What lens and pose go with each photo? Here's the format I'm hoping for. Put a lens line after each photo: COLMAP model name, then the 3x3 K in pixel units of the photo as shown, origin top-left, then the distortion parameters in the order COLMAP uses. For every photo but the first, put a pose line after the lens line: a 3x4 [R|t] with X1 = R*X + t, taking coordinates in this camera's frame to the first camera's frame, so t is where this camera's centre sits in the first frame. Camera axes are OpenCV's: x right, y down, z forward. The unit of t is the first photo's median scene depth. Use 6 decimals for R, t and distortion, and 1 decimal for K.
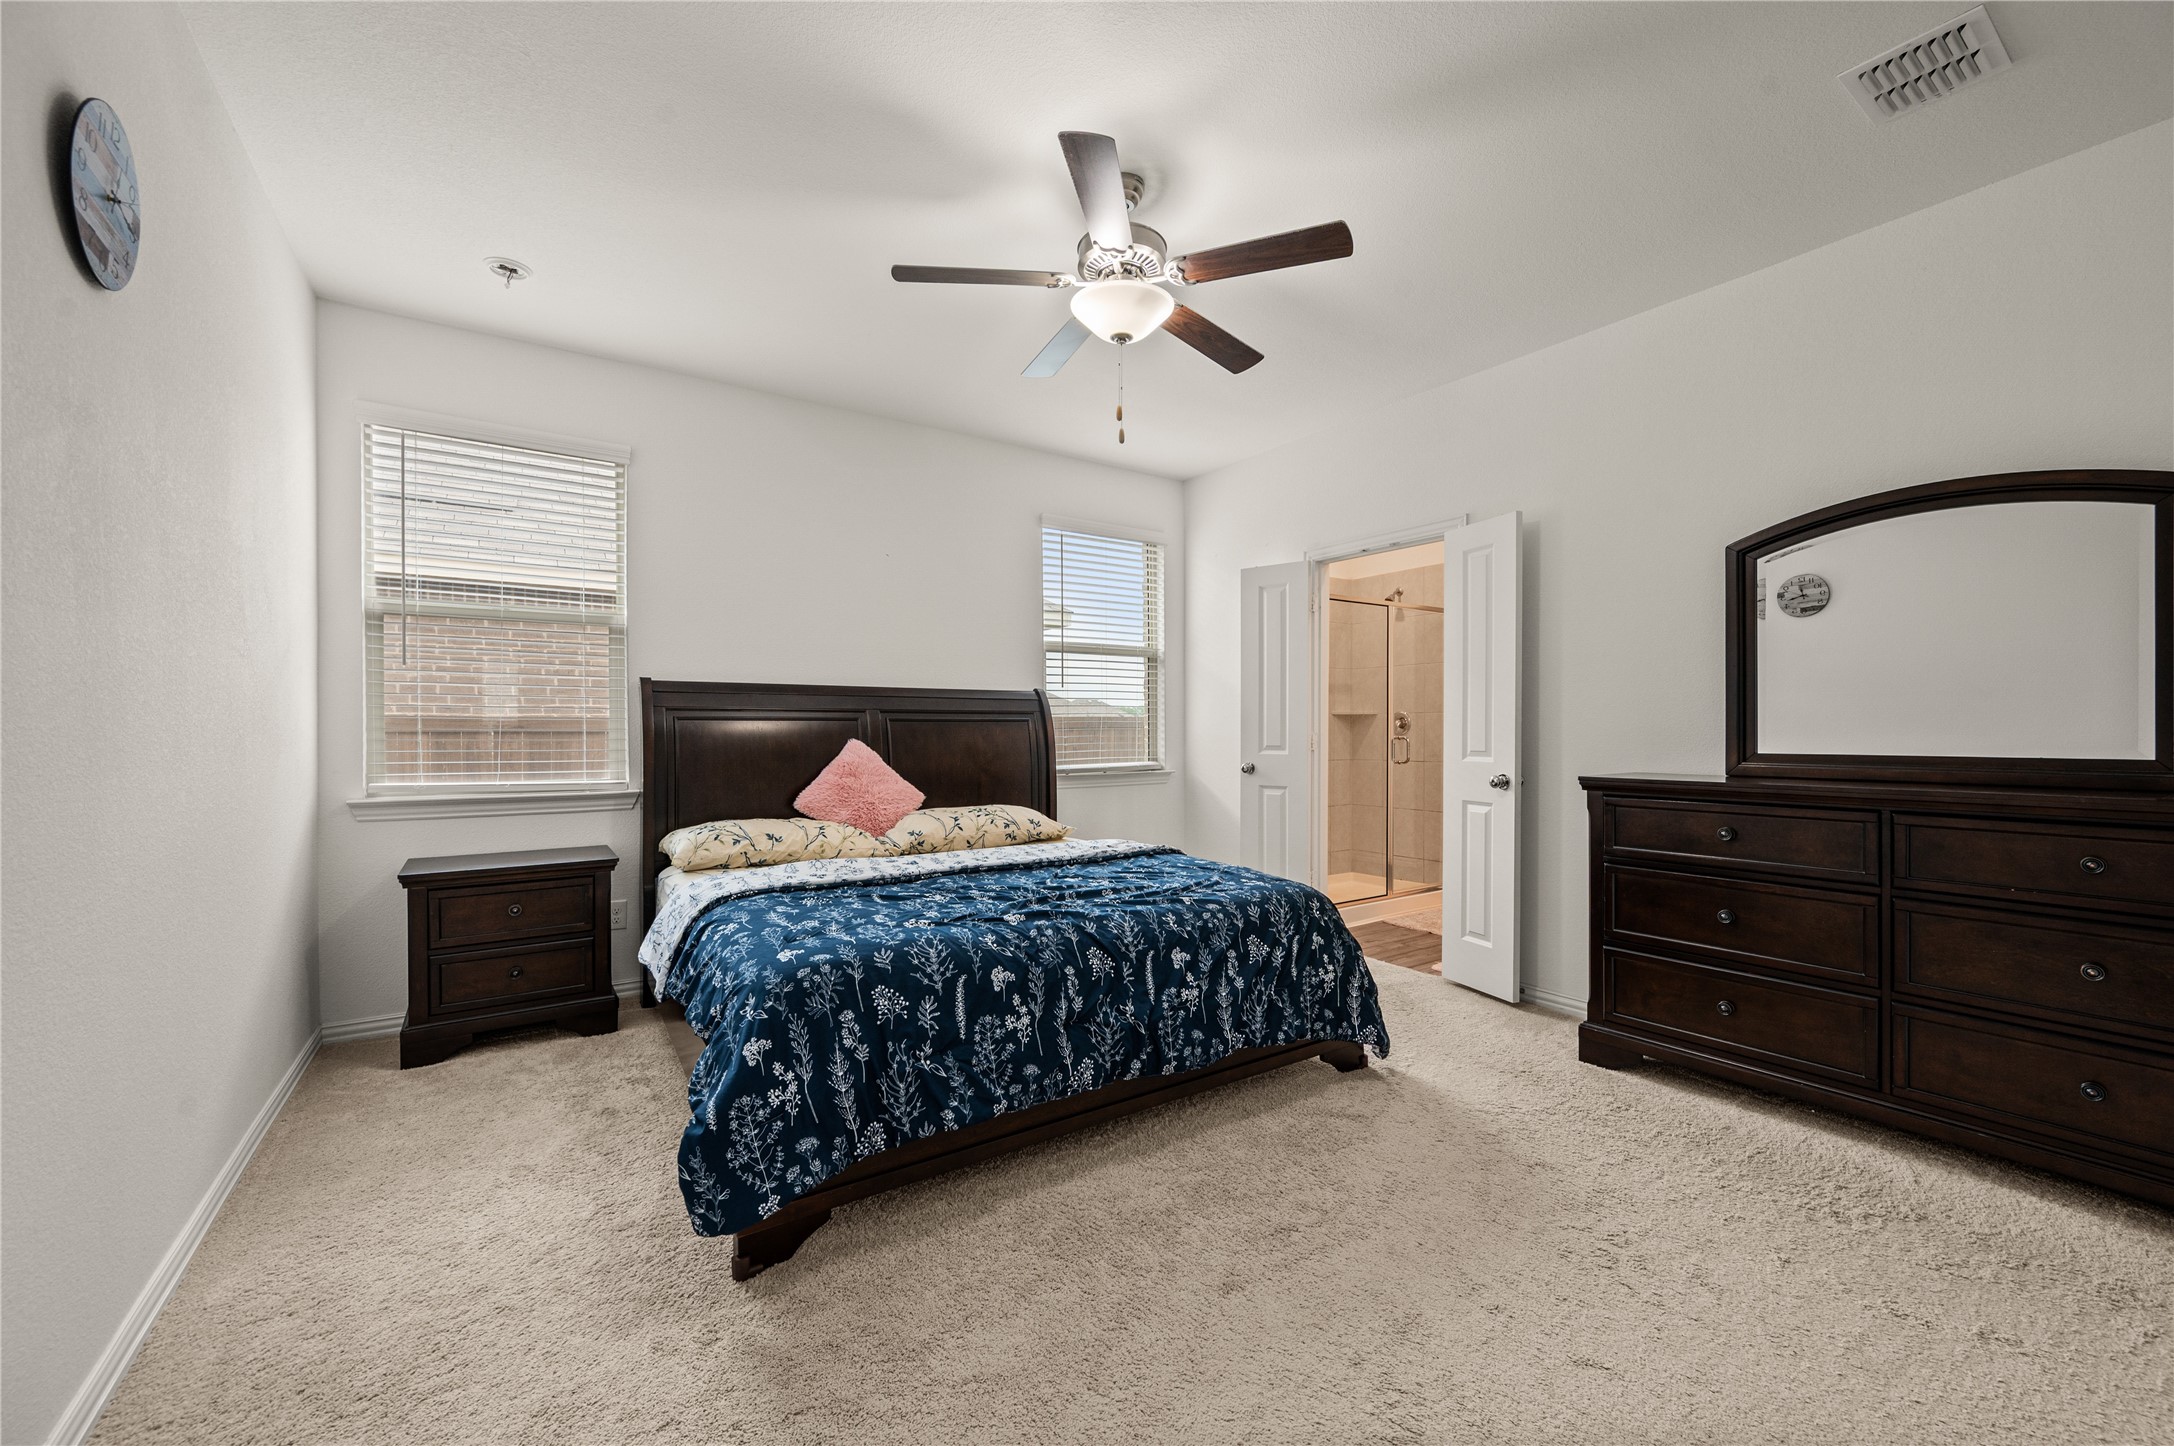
lens RADIAL K [[863.5, 0, 1095.8], [0, 863.5, 735.5], [0, 0, 1]] dist [-0.000026, 0.000069]
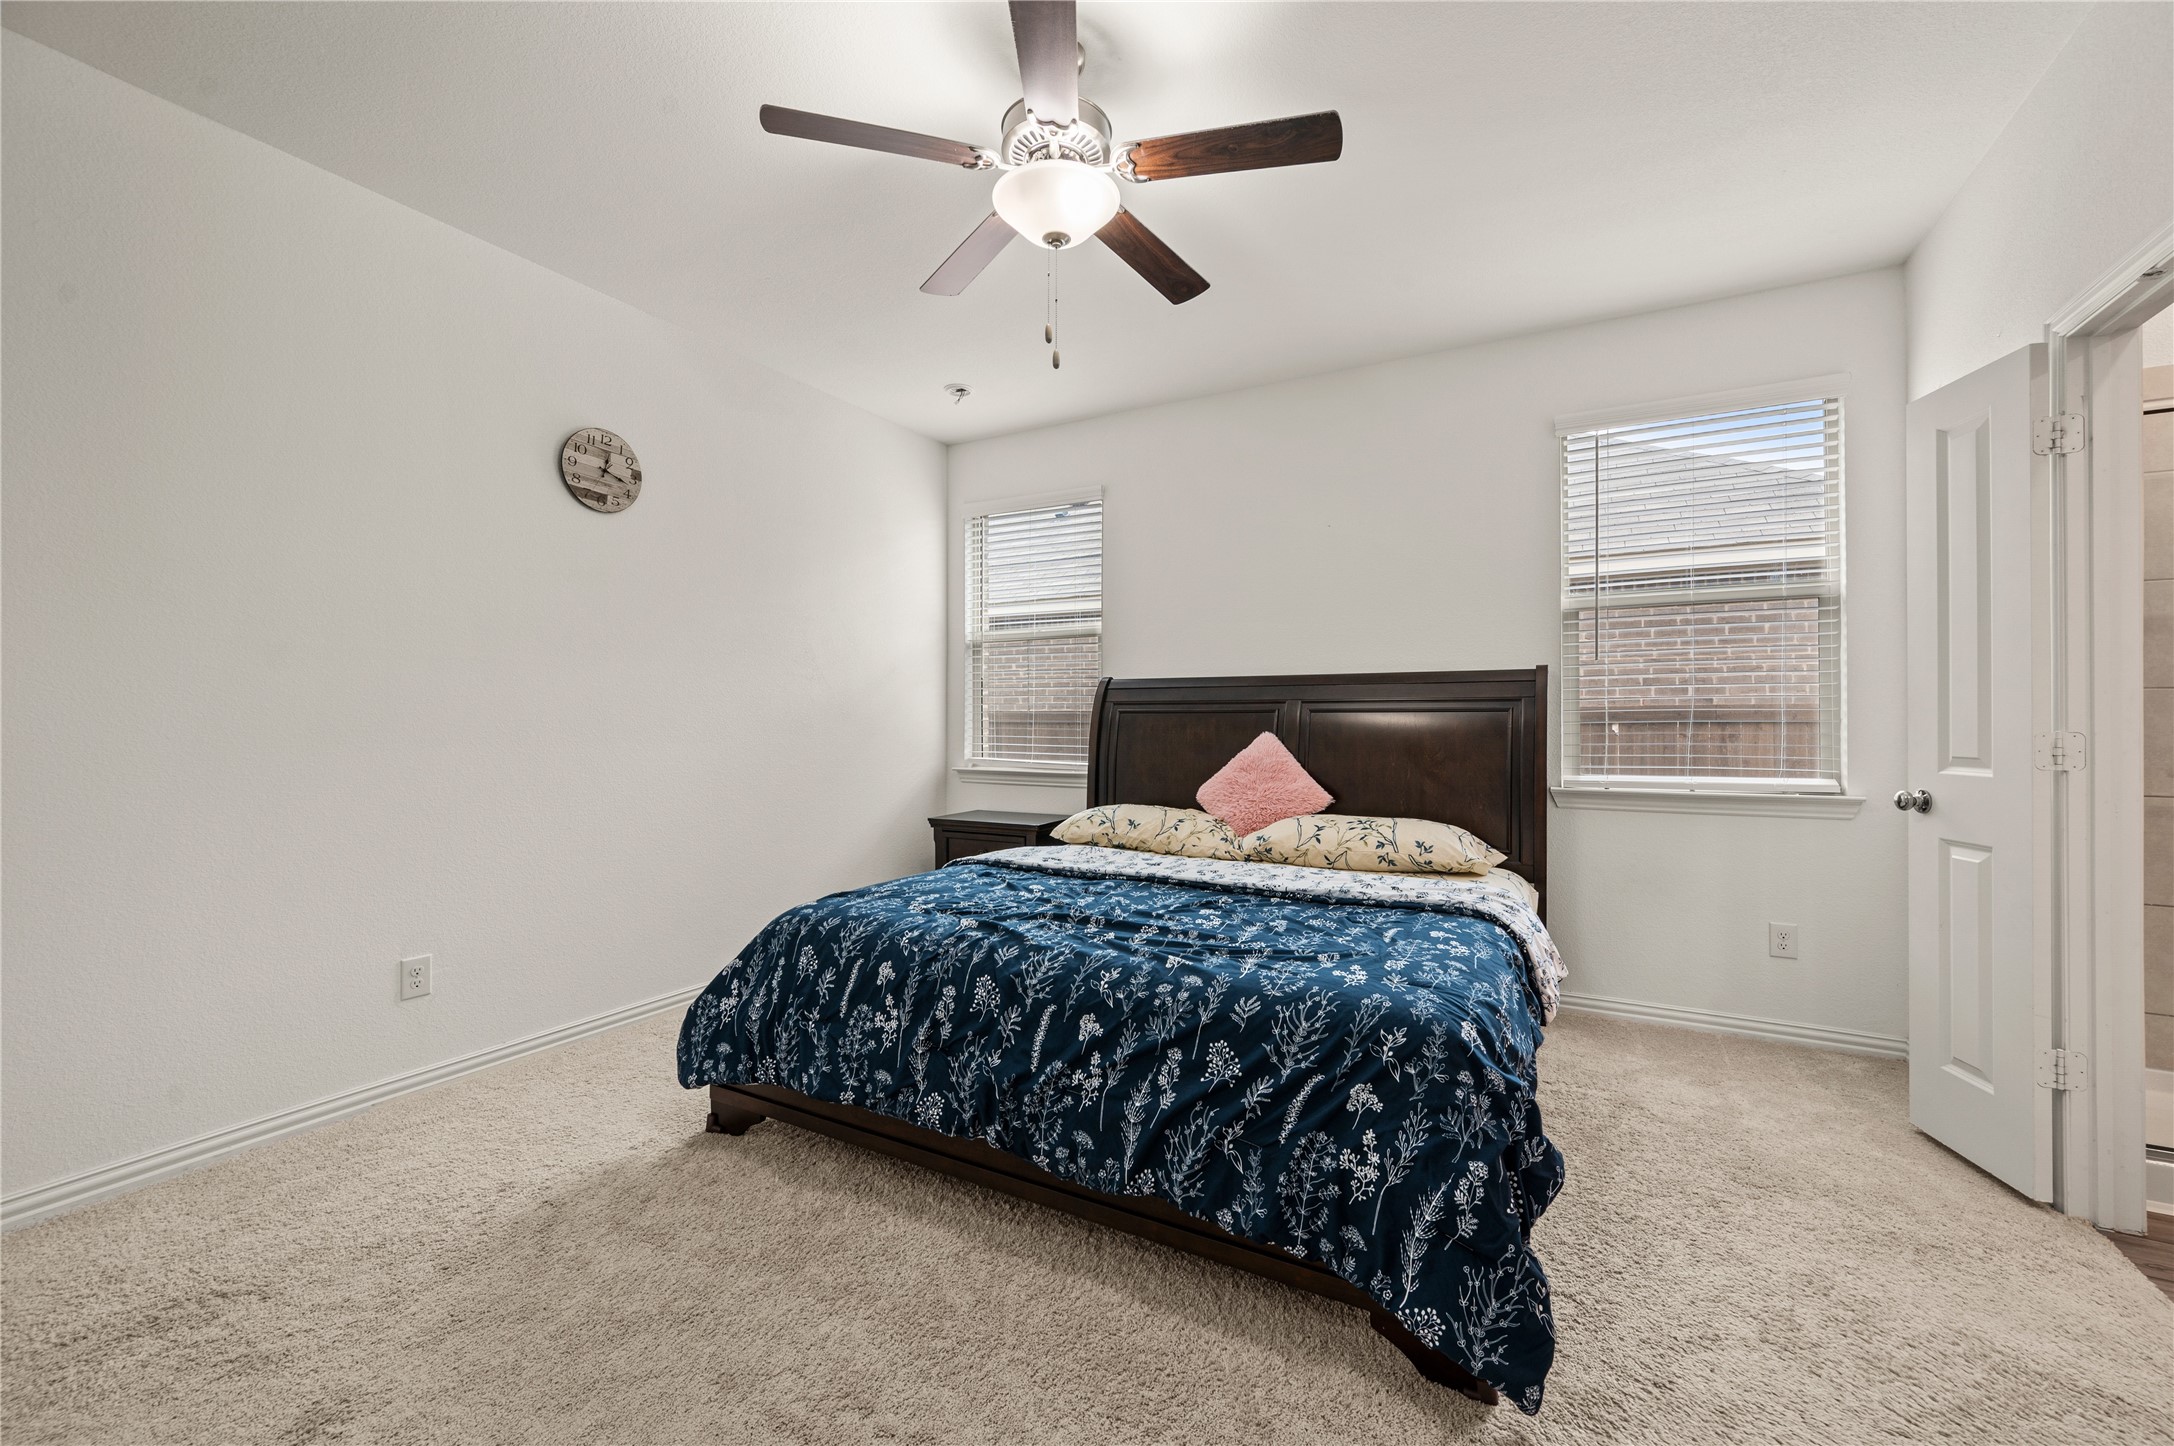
lens RADIAL K [[864.6, 0, 1084.7], [0, 864.6, 720.0], [0, 0, 1]] dist [0.000714, 0.000049]
pose [[0.448021, -0.000792, -0.894023, 0.702651], [-0.007942, 0.999957, -0.004866, -0.003602], [0.893988, 0.009281, 0.447995, 0.610918]]
